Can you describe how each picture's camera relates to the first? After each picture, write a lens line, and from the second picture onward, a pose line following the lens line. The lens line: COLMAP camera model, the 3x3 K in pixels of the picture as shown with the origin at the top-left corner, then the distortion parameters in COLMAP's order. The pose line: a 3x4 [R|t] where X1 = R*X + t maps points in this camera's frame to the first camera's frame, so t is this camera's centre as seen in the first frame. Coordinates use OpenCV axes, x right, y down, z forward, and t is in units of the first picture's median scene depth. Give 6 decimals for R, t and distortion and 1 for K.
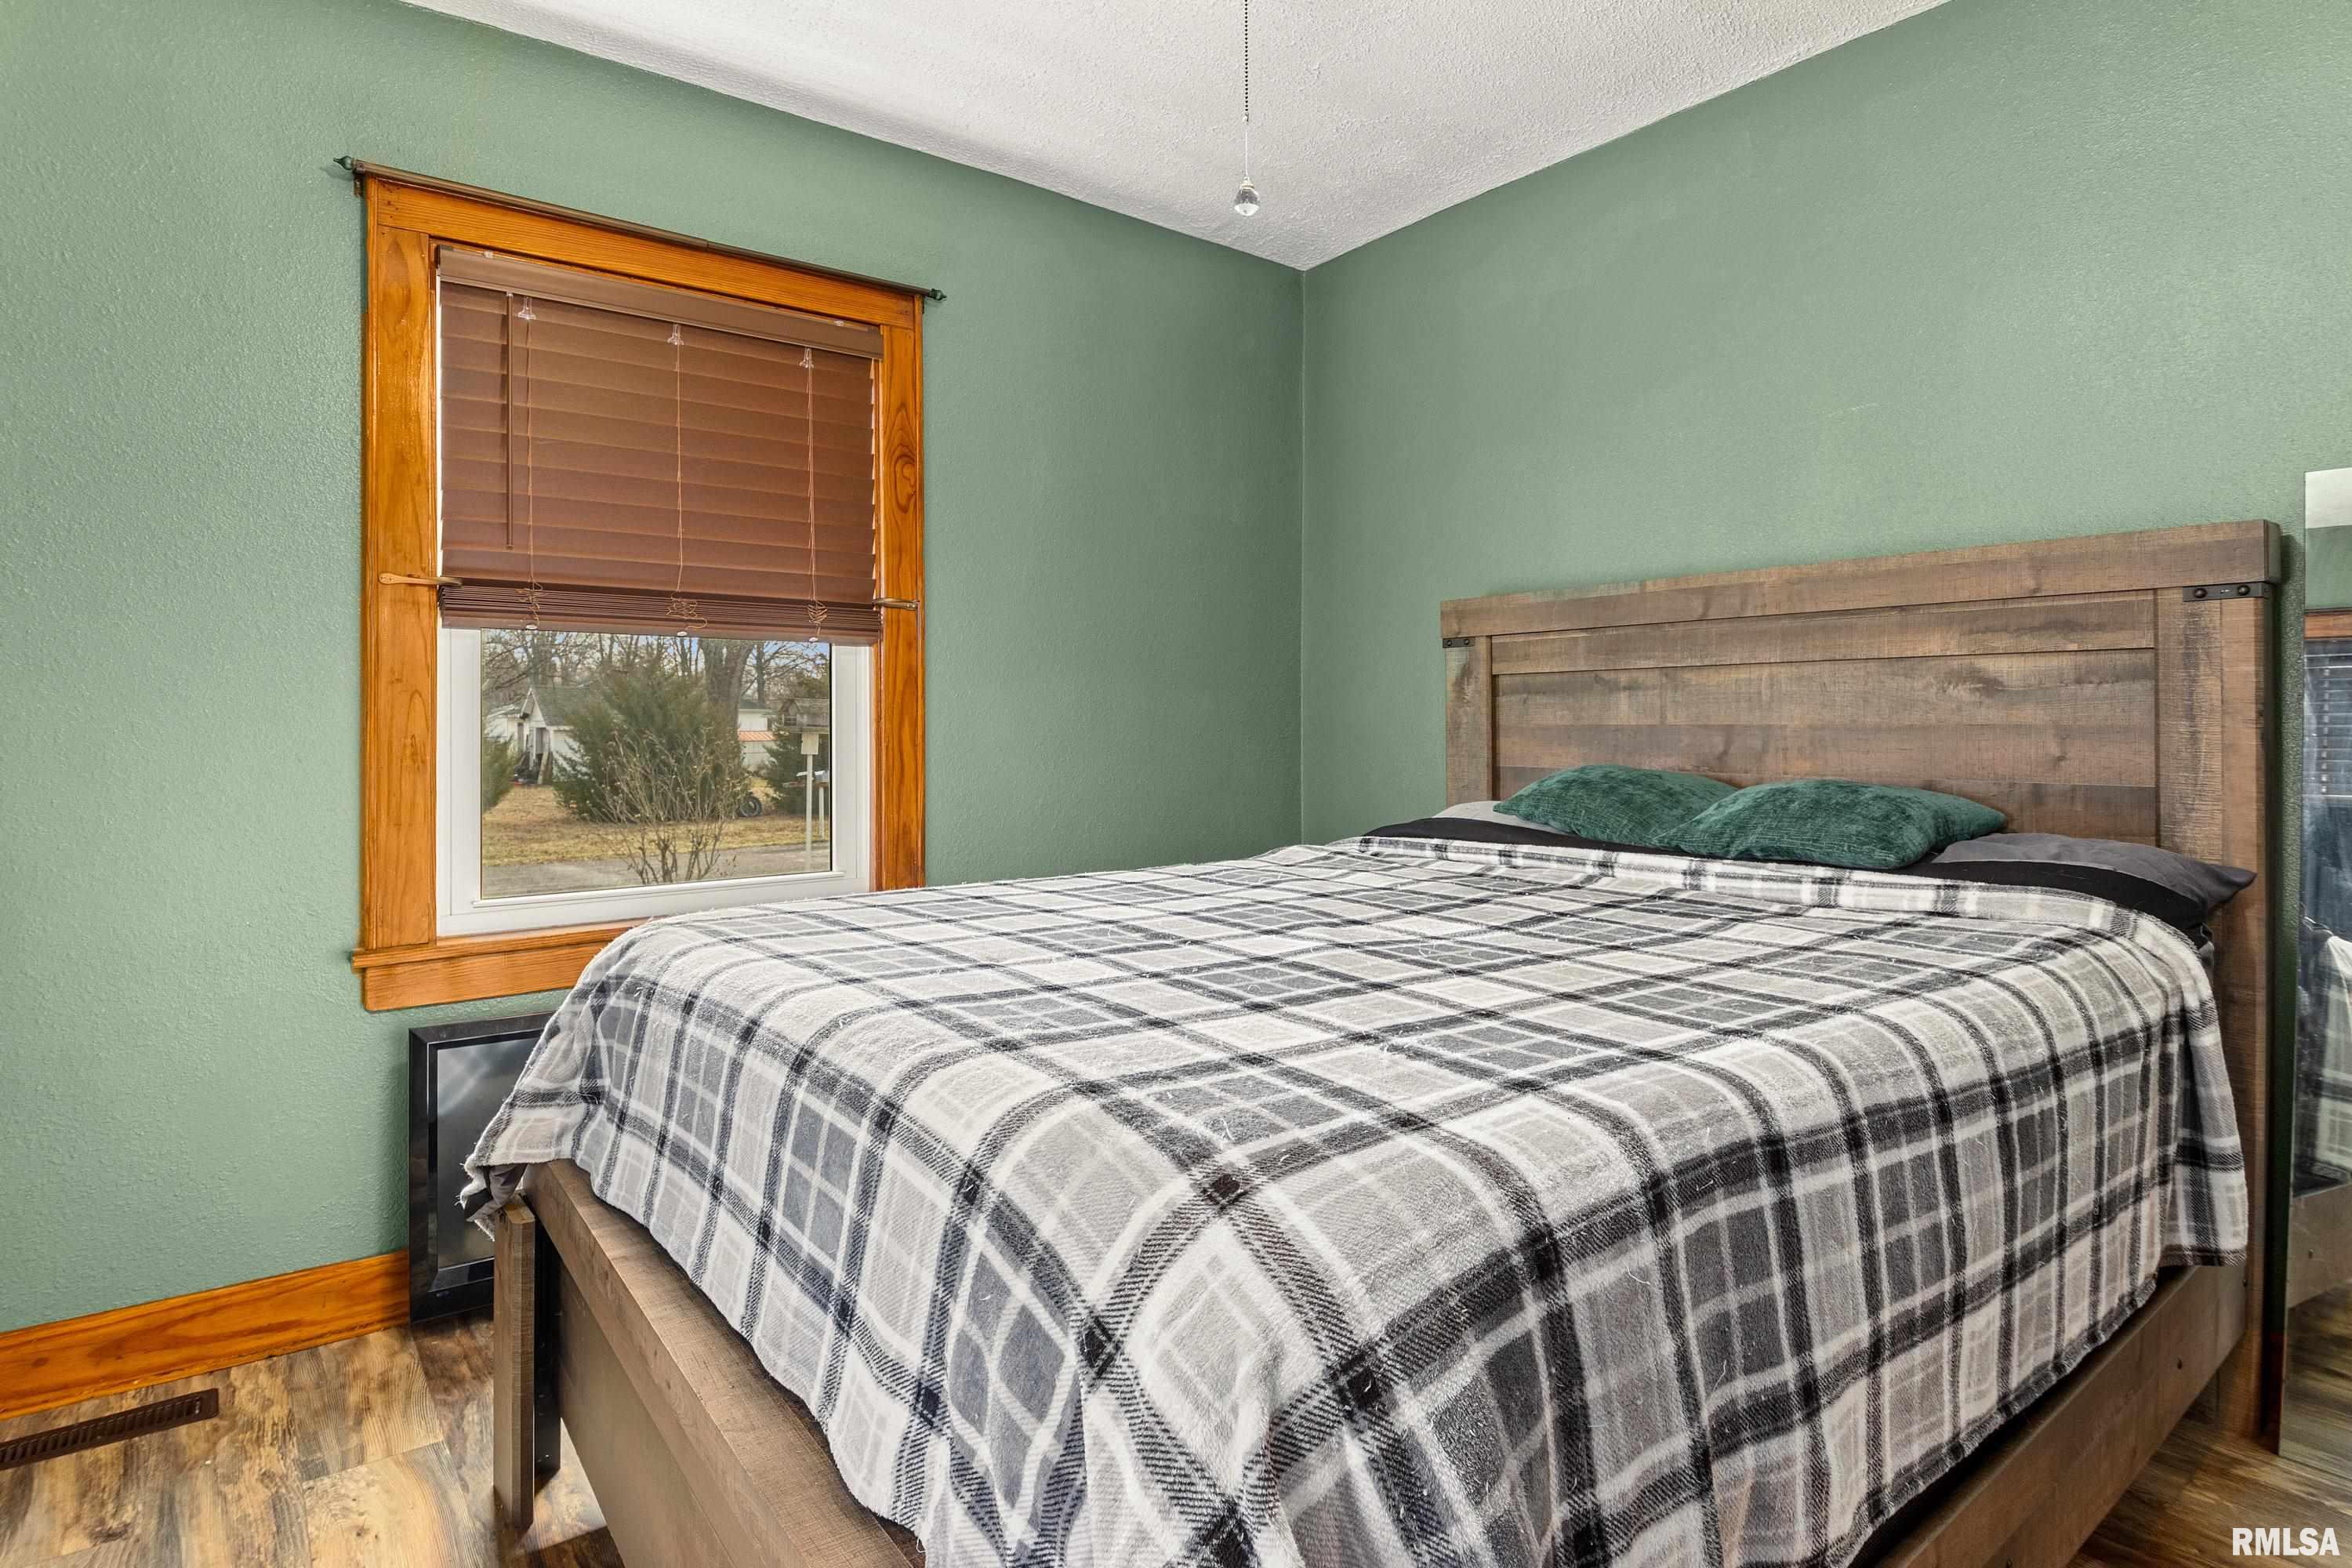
lens RADIAL K [[1234.9, 0, 1173.0], [0, 1234.9, 702.8], [0, 0, 1]] dist [-0.001965, -0.000729]
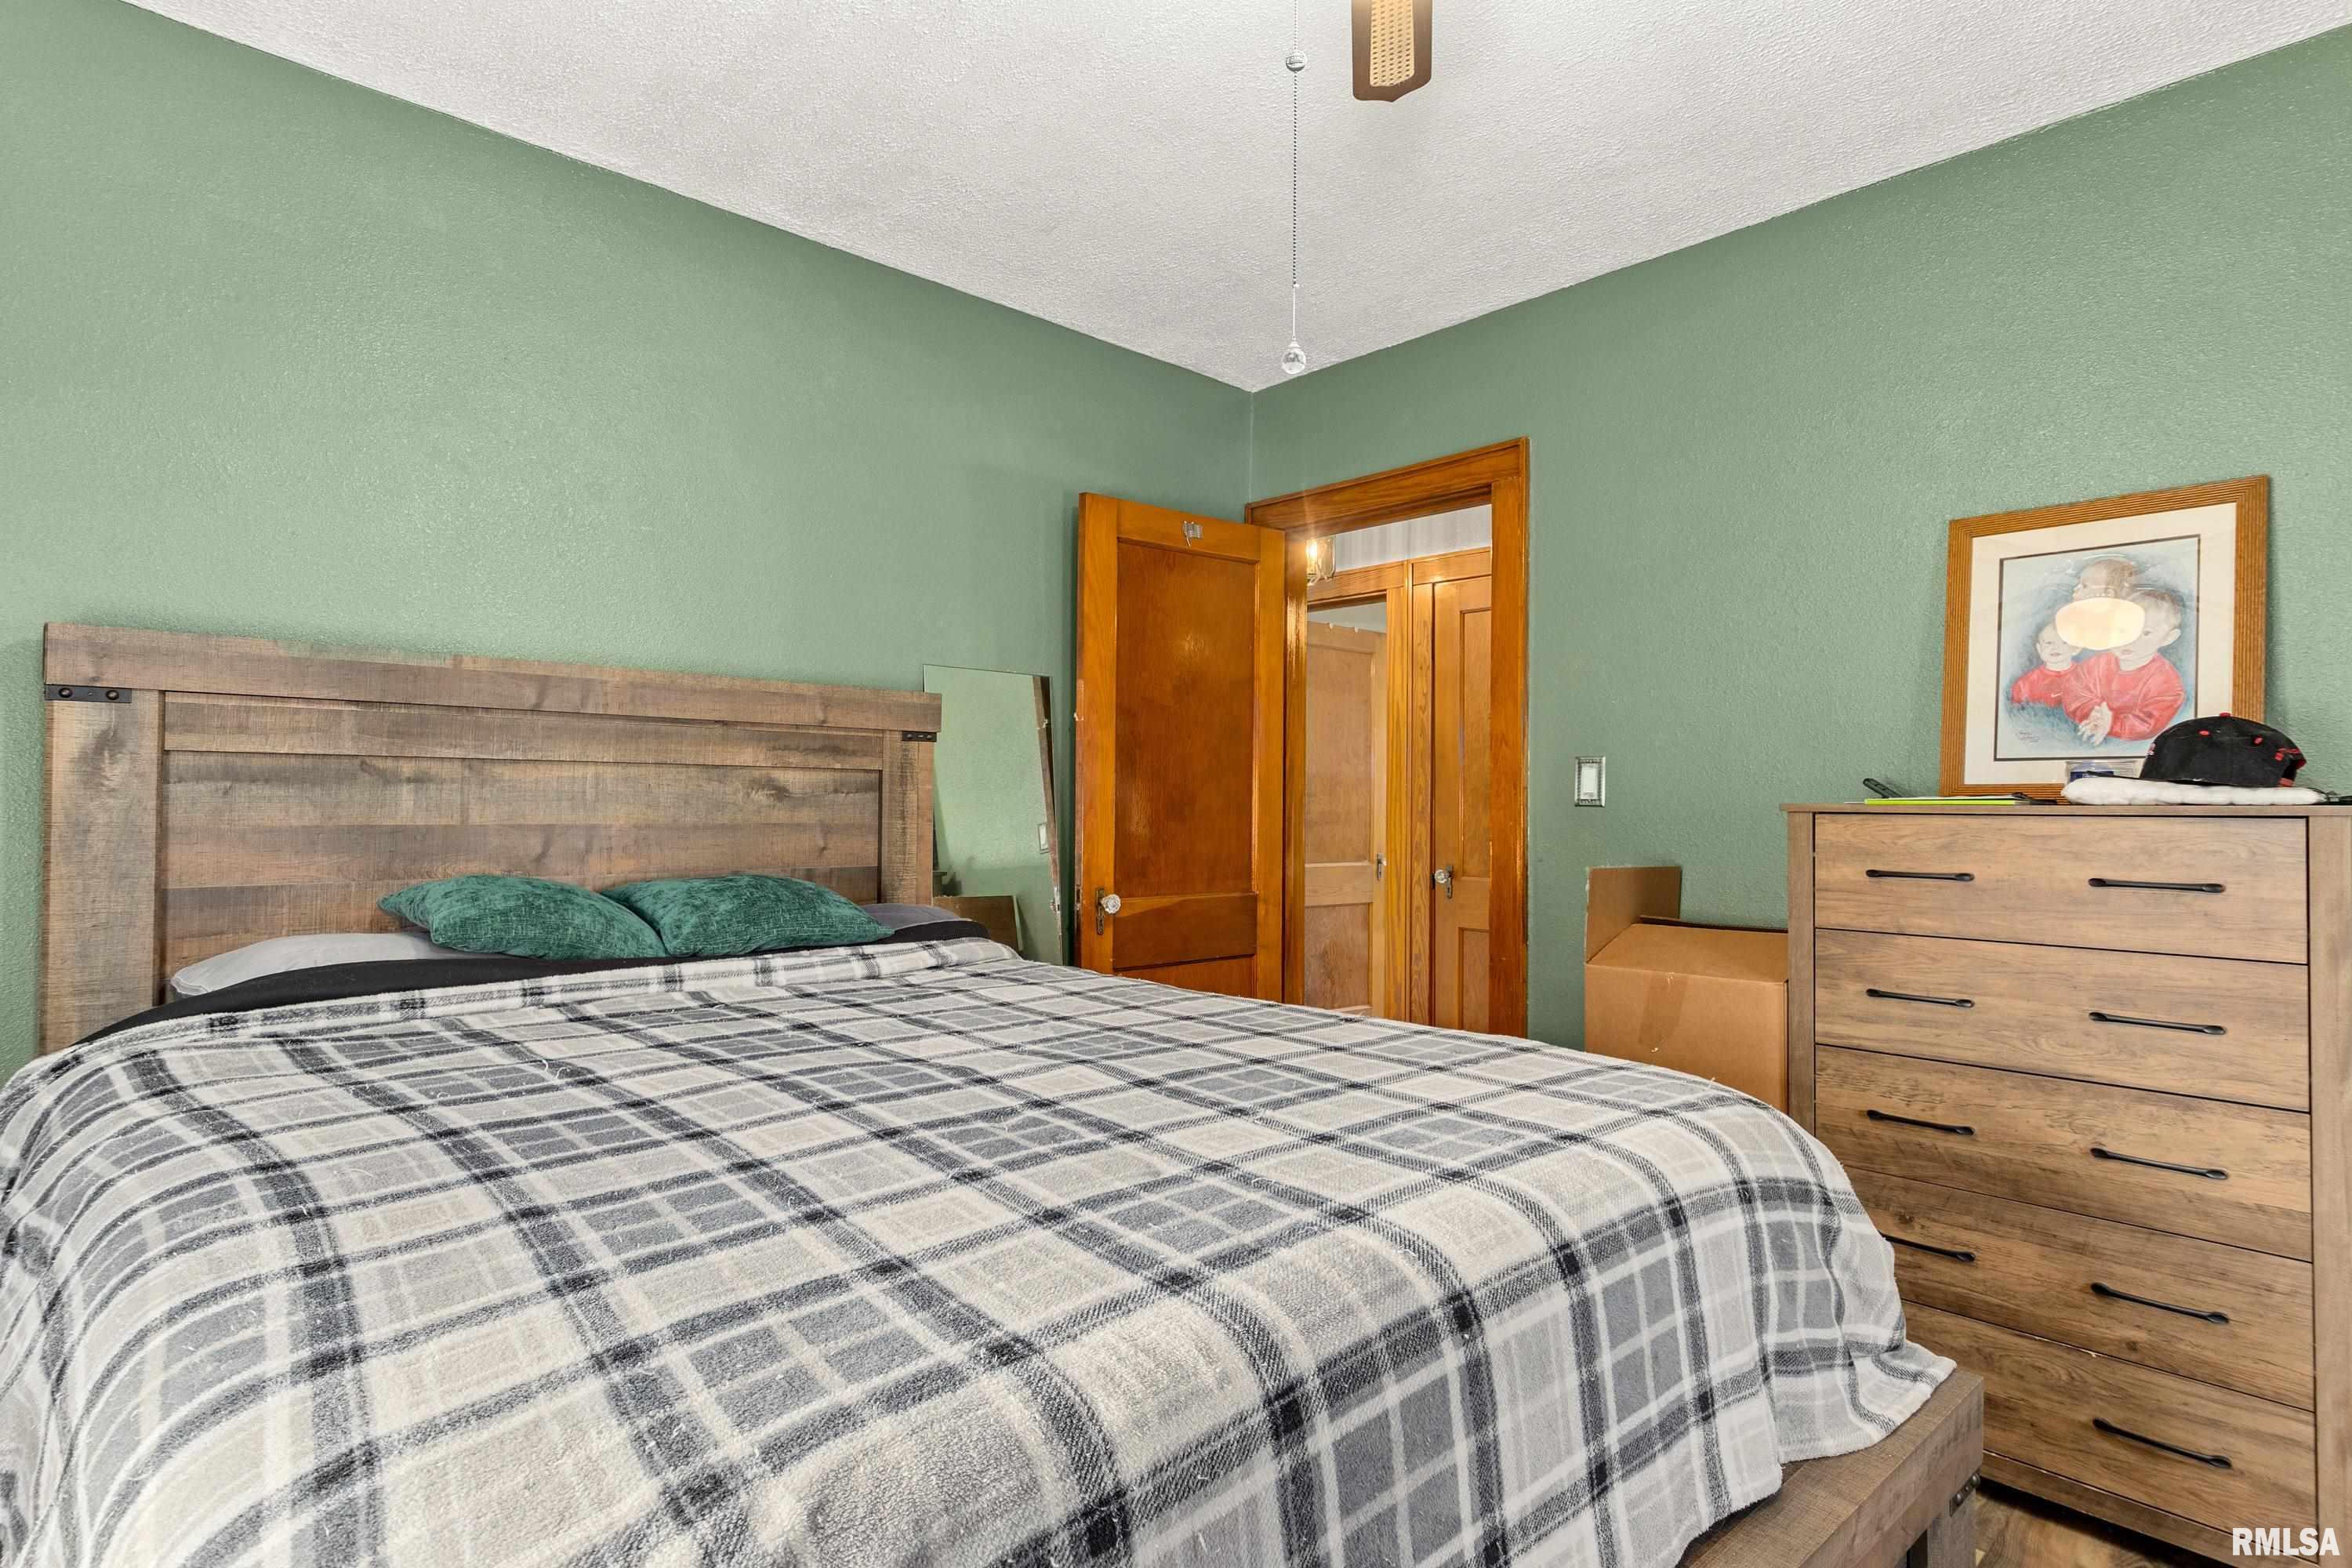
lens RADIAL K [[1220.0, 0, 1164.0], [0, 1220.0, 793.5], [0, 0, 1]] dist [0.004086, -0.000966]
pose [[-0.091423, 0.021554, 0.995579, -0.541796], [-0.015401, 0.999616, -0.023056, 0.008703], [-0.995693, -0.017441, -0.091056, 0.645170]]
